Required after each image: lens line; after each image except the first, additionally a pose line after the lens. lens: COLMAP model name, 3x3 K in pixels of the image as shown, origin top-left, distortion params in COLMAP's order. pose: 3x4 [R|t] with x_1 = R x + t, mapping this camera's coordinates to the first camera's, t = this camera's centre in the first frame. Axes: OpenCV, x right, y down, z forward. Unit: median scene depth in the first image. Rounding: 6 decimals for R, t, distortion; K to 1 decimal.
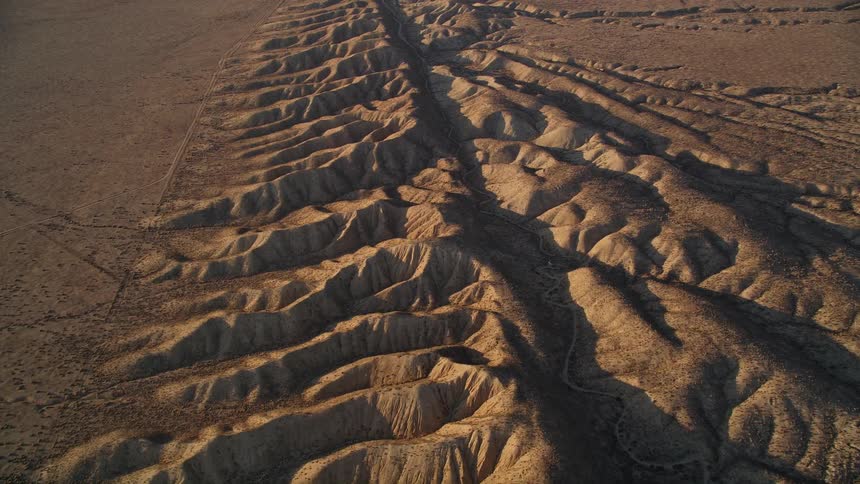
lens RADIAL K [[744.1, 0, 430.0], [0, 744.1, 242.0], [0, 0, 1]] dist [-0.011822, 0.063970]
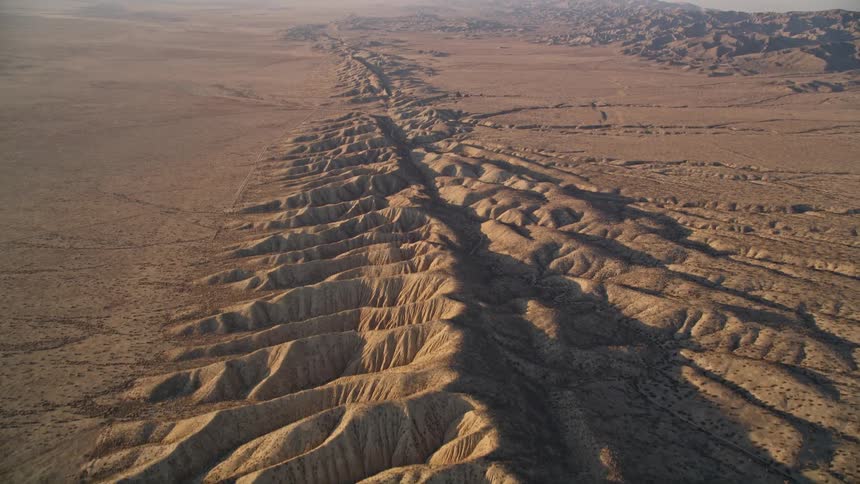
lens RADIAL K [[744.1, 0, 430.0], [0, 744.1, 242.0], [0, 0, 1]] dist [-0.011822, 0.063970]
pose [[0.999899, 0.013812, 0.003224, 0.044925], [-0.012780, 0.975963, -0.217563, 0.332200], [-0.006151, 0.217500, 0.976041, -0.480877]]
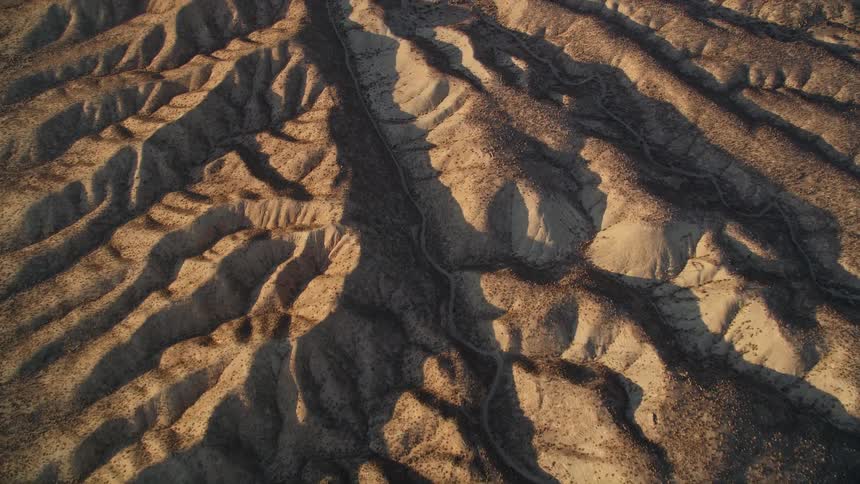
lens RADIAL K [[744.1, 0, 430.0], [0, 744.1, 242.0], [0, 0, 1]] dist [-0.011822, 0.063970]
pose [[0.985597, -0.140291, 0.094425, -0.019478], [0.096784, 0.925832, 0.365332, -0.354523], [-0.138675, -0.350931, 0.926076, 0.545548]]
